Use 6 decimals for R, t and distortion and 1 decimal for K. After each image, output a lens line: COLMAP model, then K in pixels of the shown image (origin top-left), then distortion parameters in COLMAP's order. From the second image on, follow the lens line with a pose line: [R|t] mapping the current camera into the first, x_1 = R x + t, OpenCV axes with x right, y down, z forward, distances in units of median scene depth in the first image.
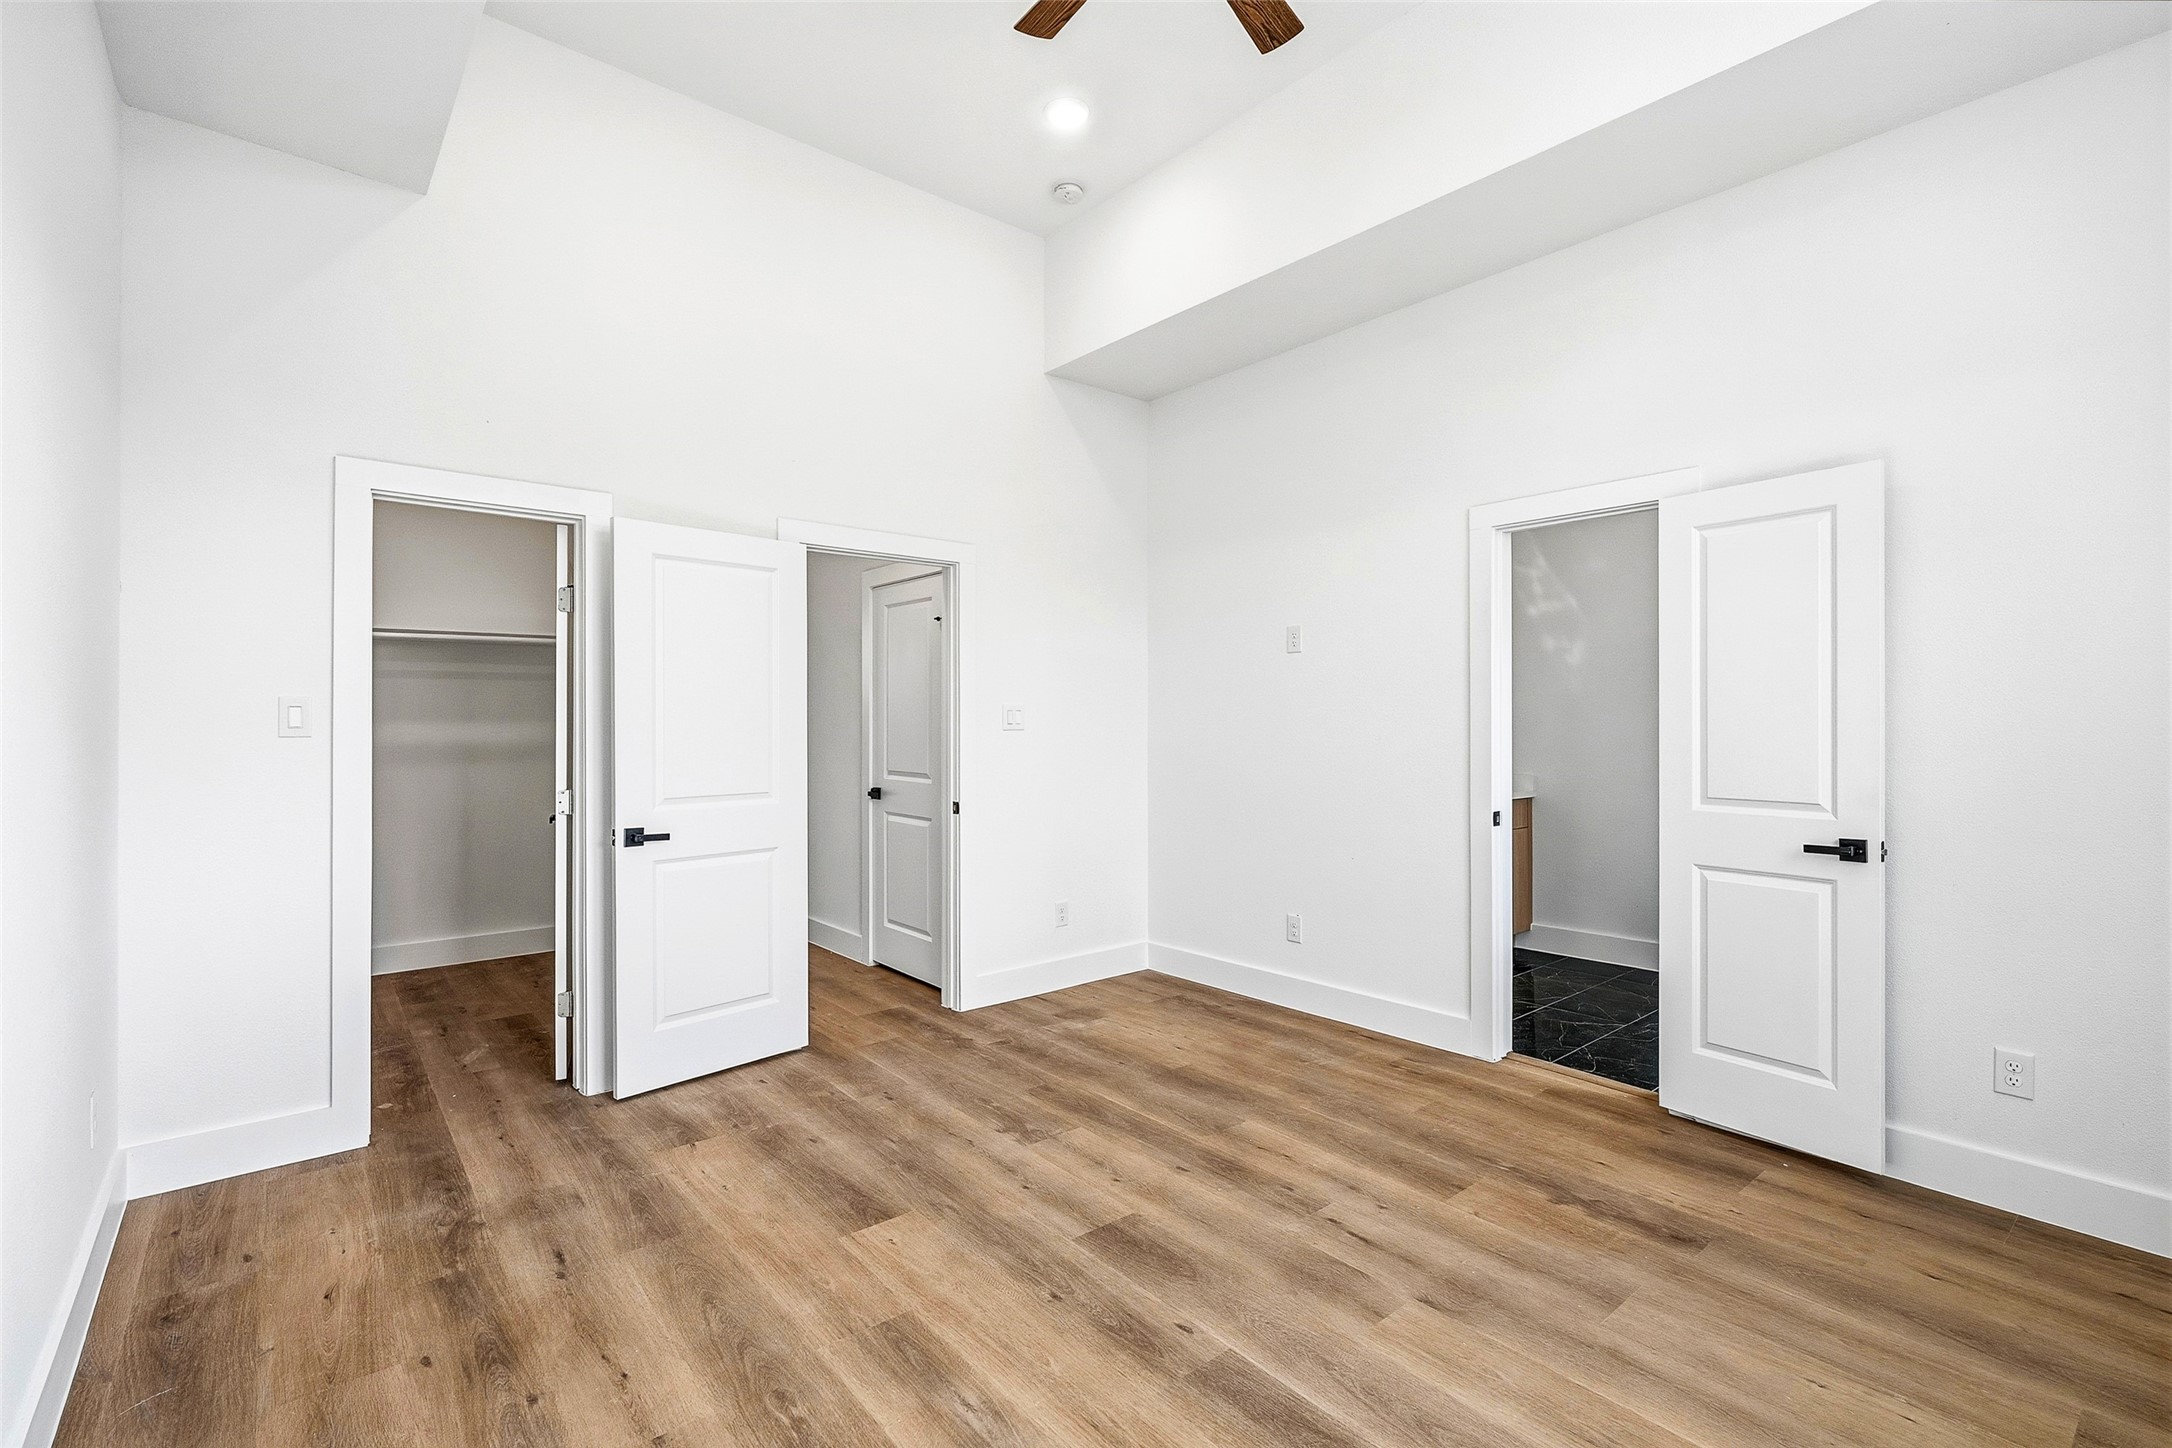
lens RADIAL K [[991.4, 0, 1093.8], [0, 991.4, 725.6], [0, 0, 1]] dist [-0.000712, 0.000154]
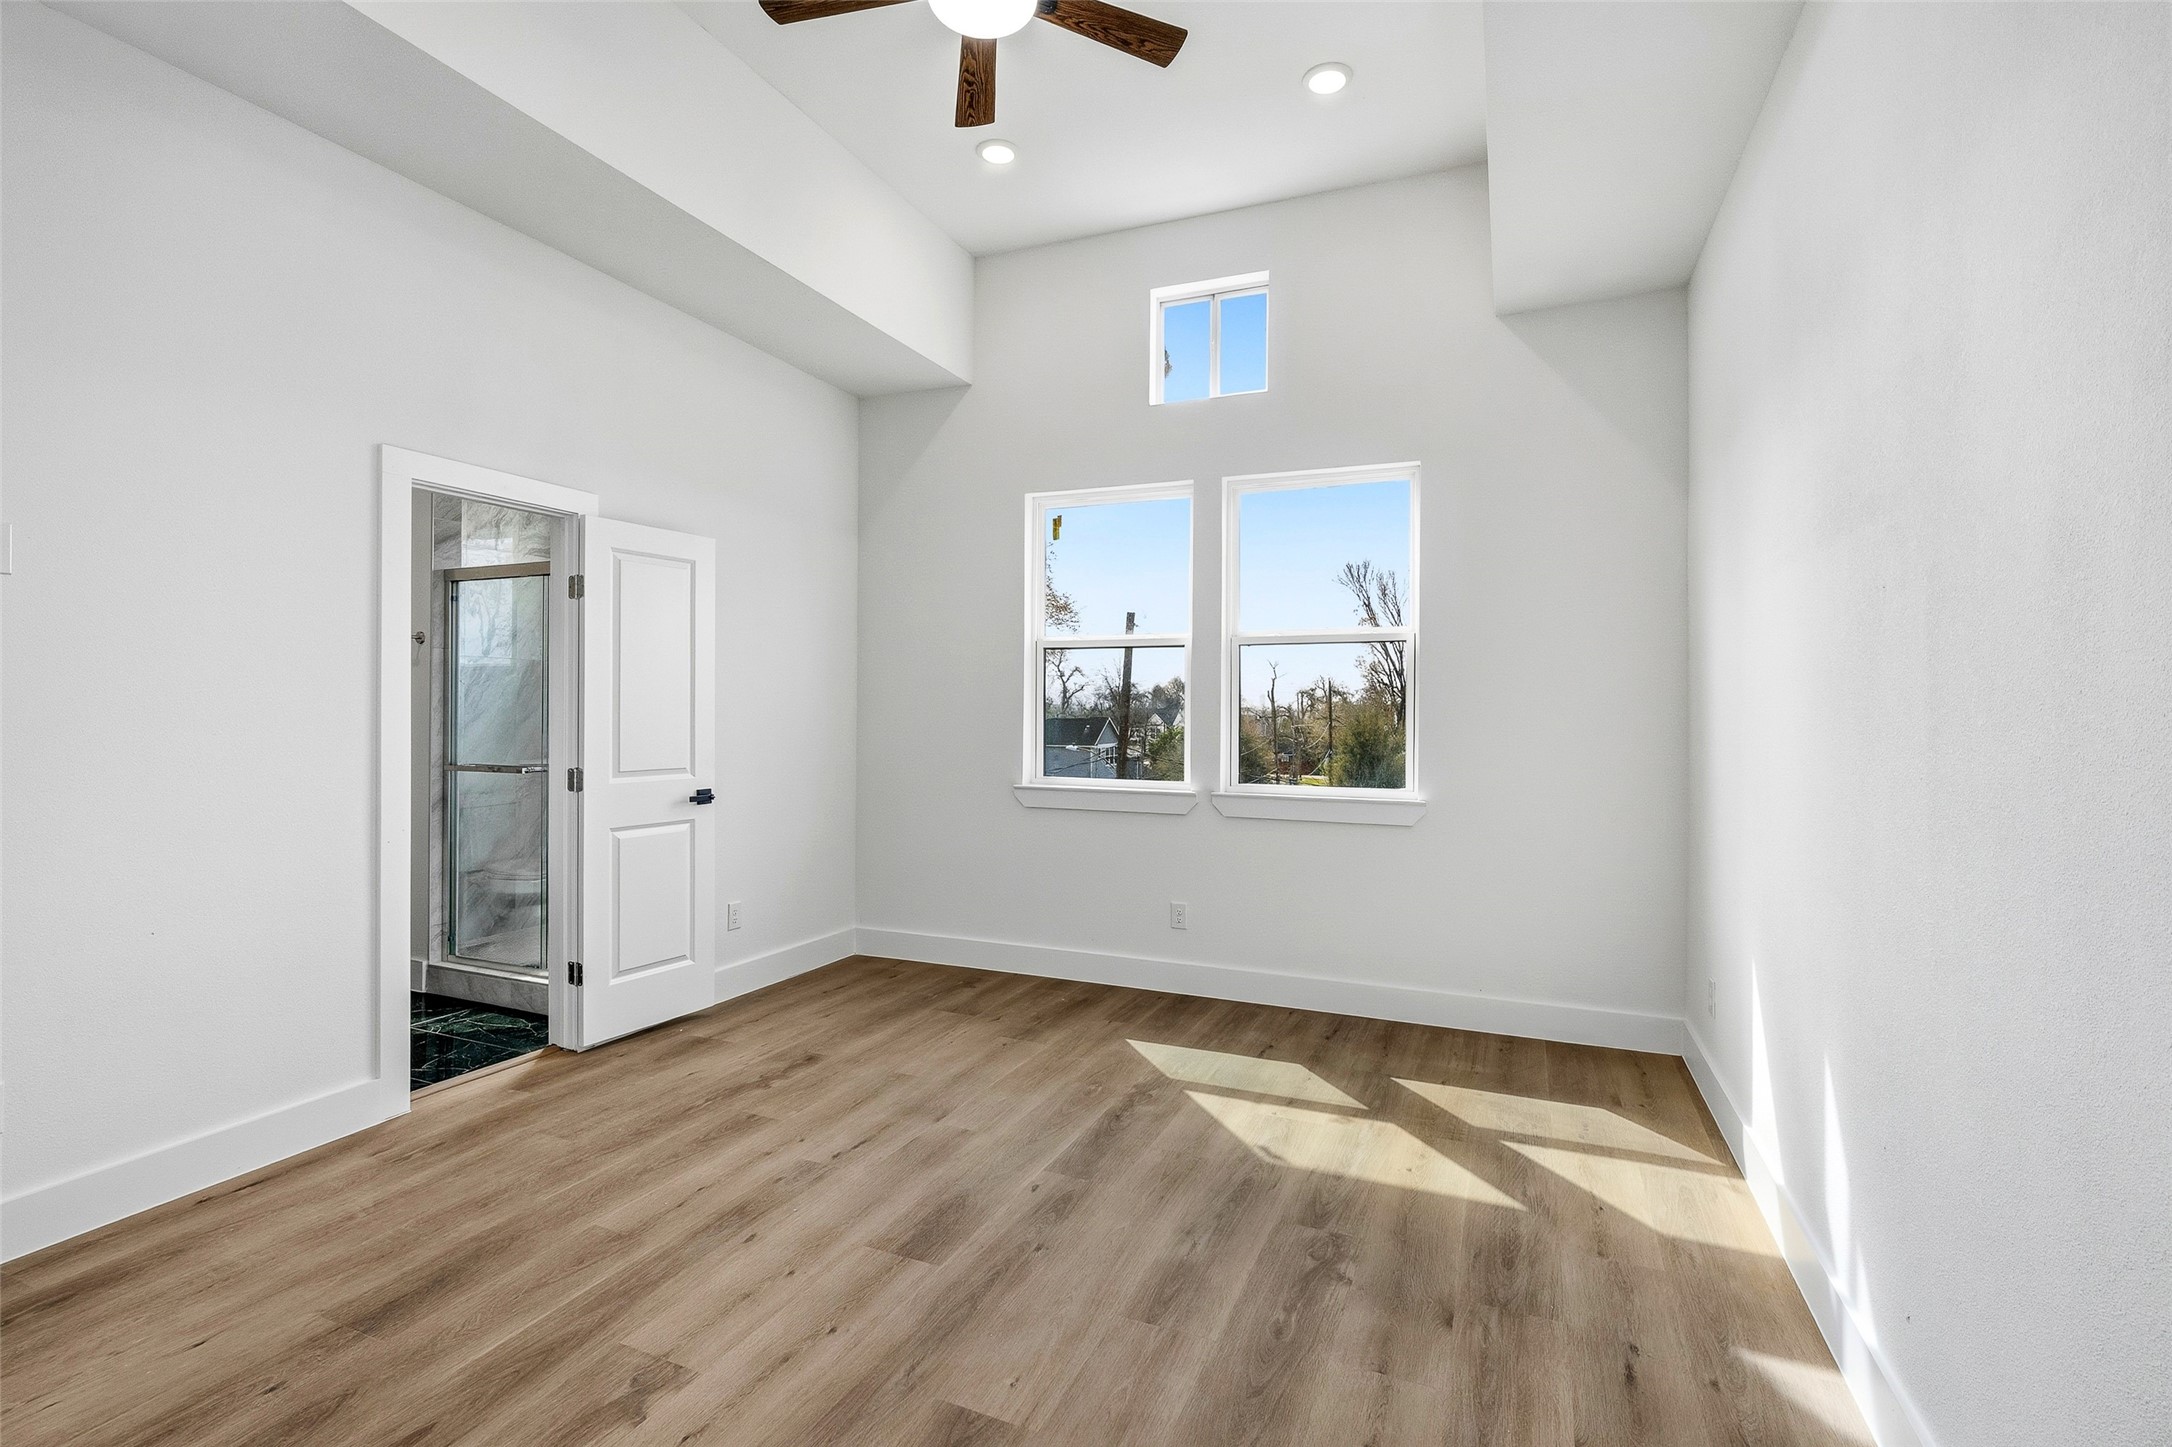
lens RADIAL K [[991.4, 0, 1092.7], [0, 991.4, 712.6], [0, 0, 1]] dist [-0.000712, 0.000154]
pose [[-0.458552, -0.005576, 0.888650, -0.821942], [-0.002993, 0.999984, 0.004731, -0.009305], [-0.888663, -0.000490, -0.458561, 1.162500]]
